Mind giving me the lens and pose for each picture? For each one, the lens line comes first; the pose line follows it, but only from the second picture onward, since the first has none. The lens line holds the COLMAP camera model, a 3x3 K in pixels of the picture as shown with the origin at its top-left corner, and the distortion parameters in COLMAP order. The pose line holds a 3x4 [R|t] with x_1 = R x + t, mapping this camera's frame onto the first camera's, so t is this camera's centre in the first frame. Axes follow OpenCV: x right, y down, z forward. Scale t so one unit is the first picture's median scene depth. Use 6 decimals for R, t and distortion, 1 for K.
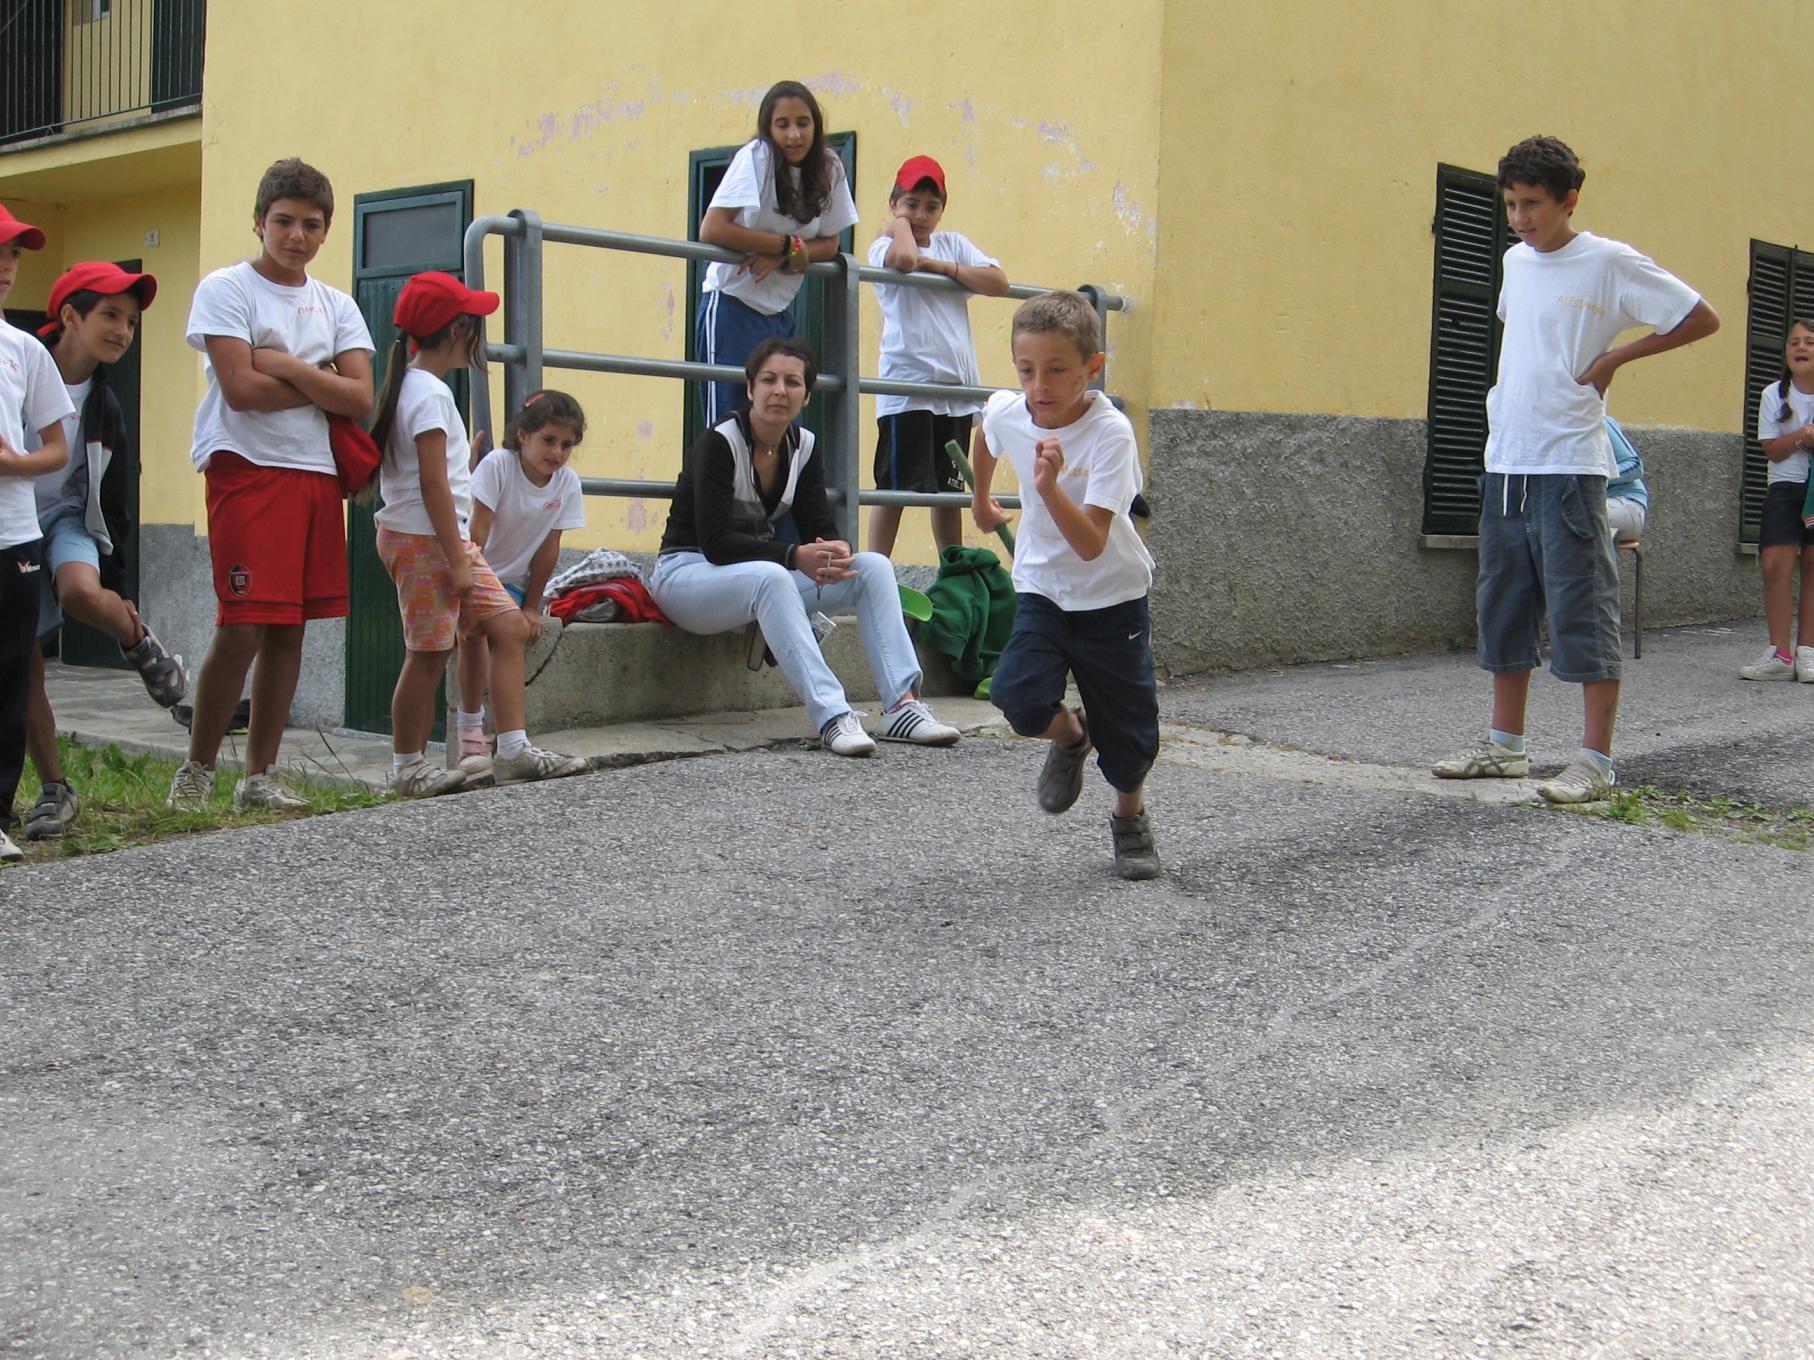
lens RADIAL K [[2499.8, 0, 951.4], [0, 2499.8, 696.9], [0, 0, 1]] dist [-0.135105, 0.021643]
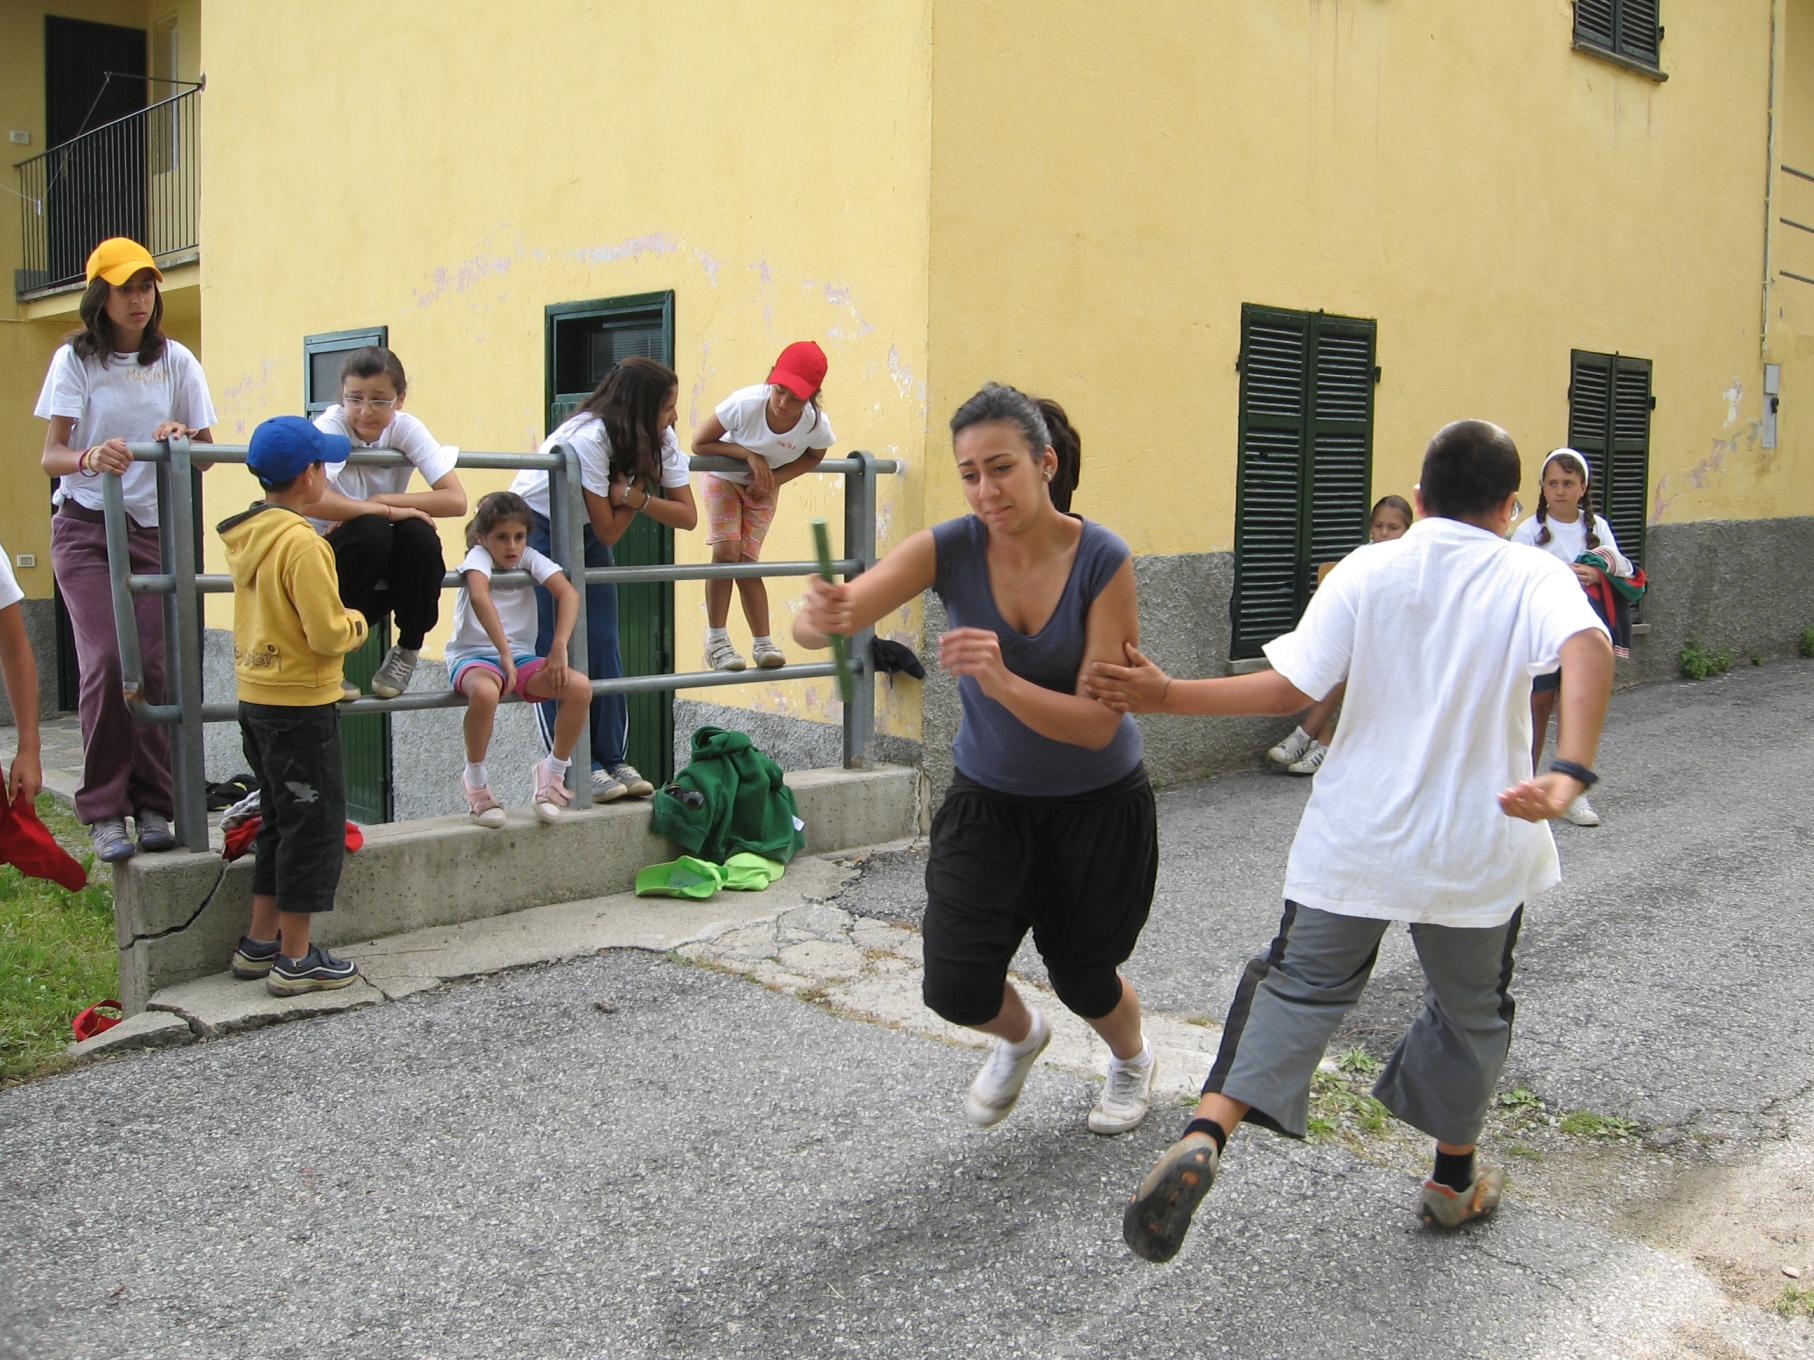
lens RADIAL K [[1875.3, 0, 928.2], [0, 1875.3, 678.4], [0, 0, 1]] dist [-0.135313, 0.066955]
pose [[0.998065, -0.008440, -0.061605, 0.153033], [0.010098, 0.999594, 0.026646, -0.110408], [0.061355, -0.027216, 0.997745, 0.287544]]
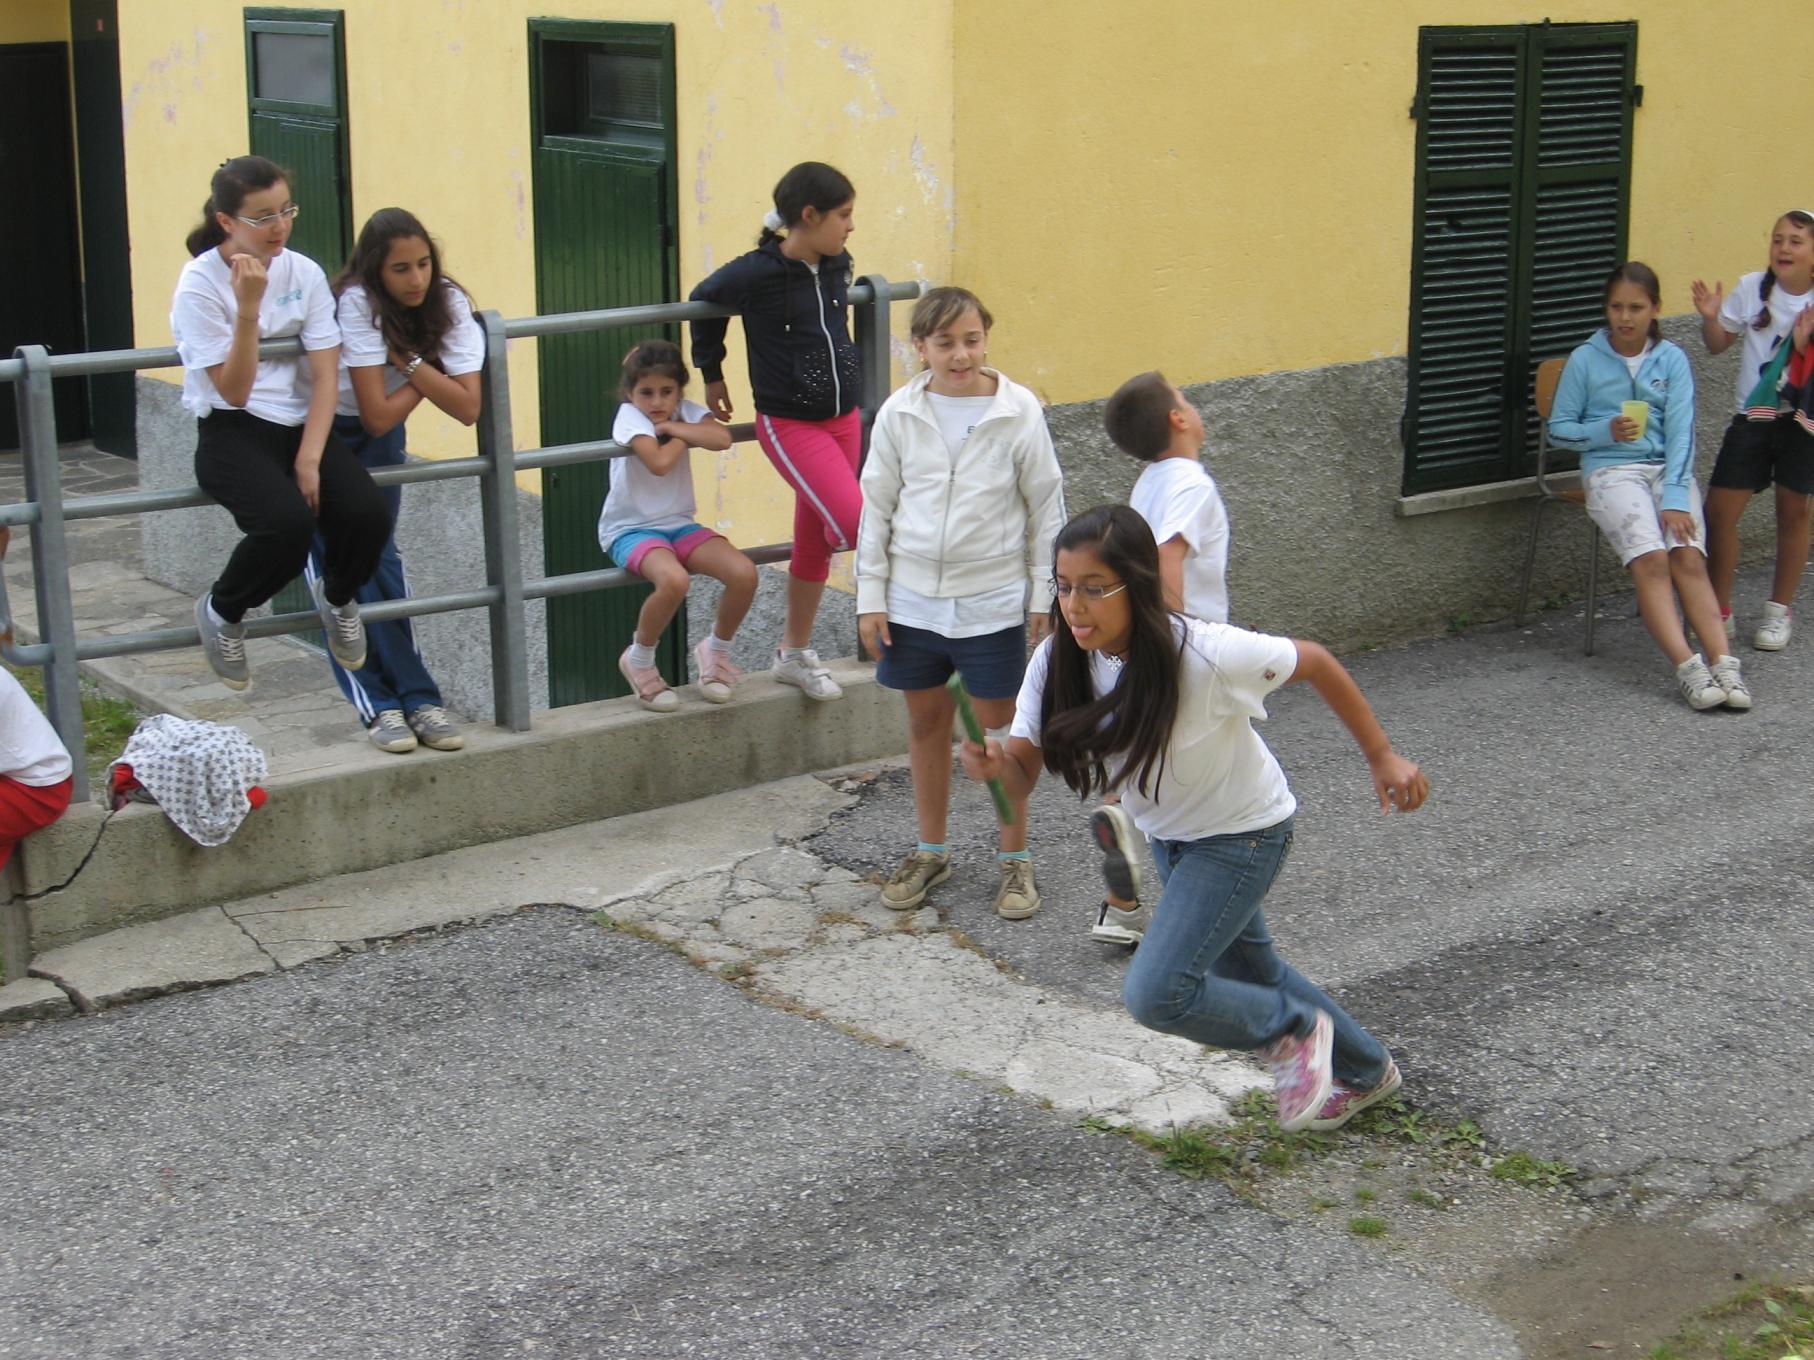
lens RADIAL K [[3044.8, 0, 943.3], [0, 3044.8, 693.8], [0, 0, 1]] dist [-0.138265, -0.018453]
pose [[0.980166, 0.019242, -0.197242, 0.328514], [0.014990, 0.985226, 0.170604, -0.236392], [0.197610, -0.170177, 0.965396, 0.027632]]
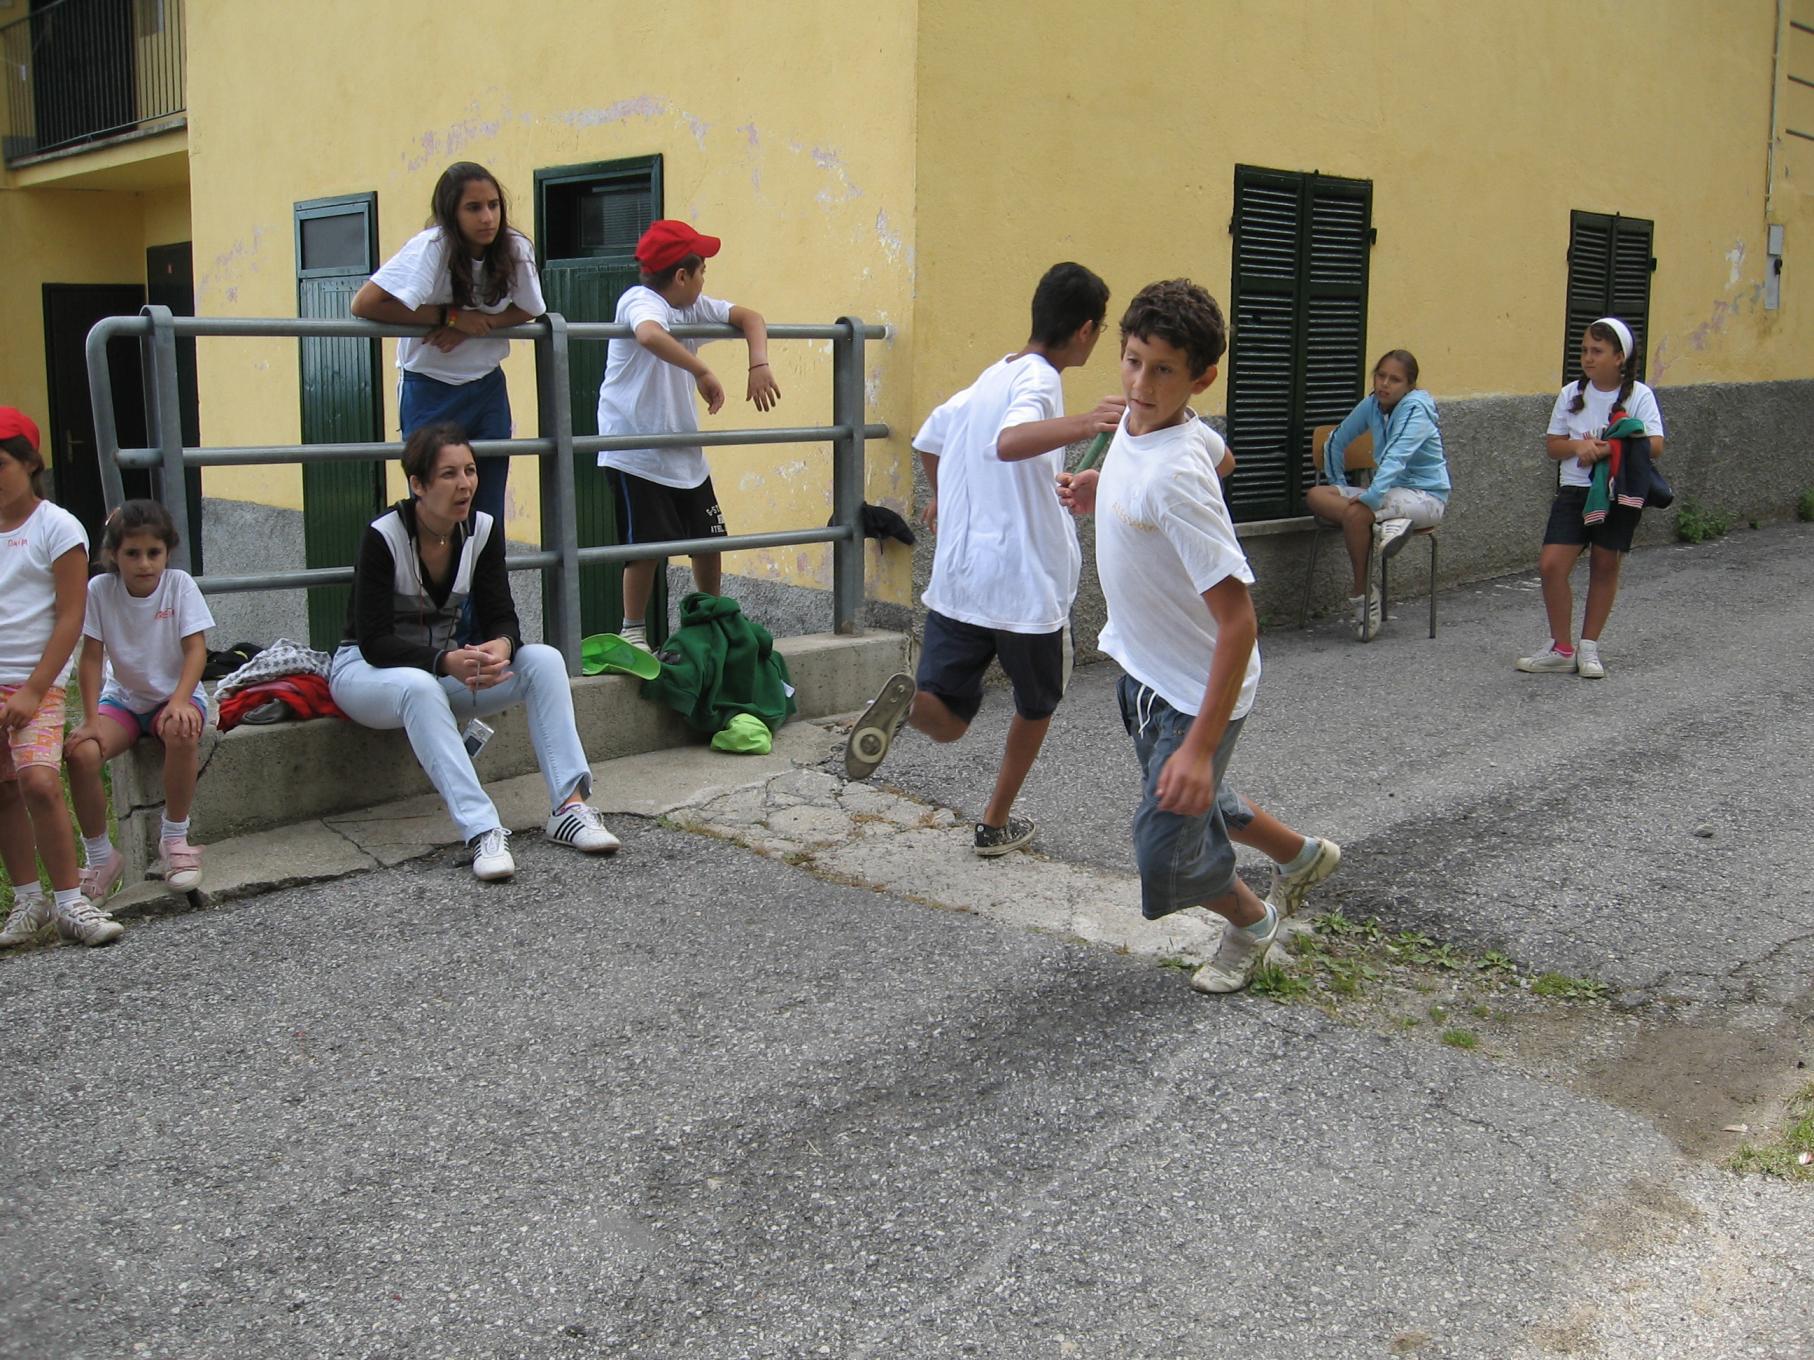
lens RADIAL K [[1875.3, 0, 928.2], [0, 1875.3, 678.4], [0, 0, 1]] dist [-0.135313, 0.066955]
pose [[0.997792, -0.007609, -0.065978, 0.161813], [0.014254, 0.994802, 0.100826, -0.113121], [0.064868, -0.101544, 0.992714, 0.283003]]
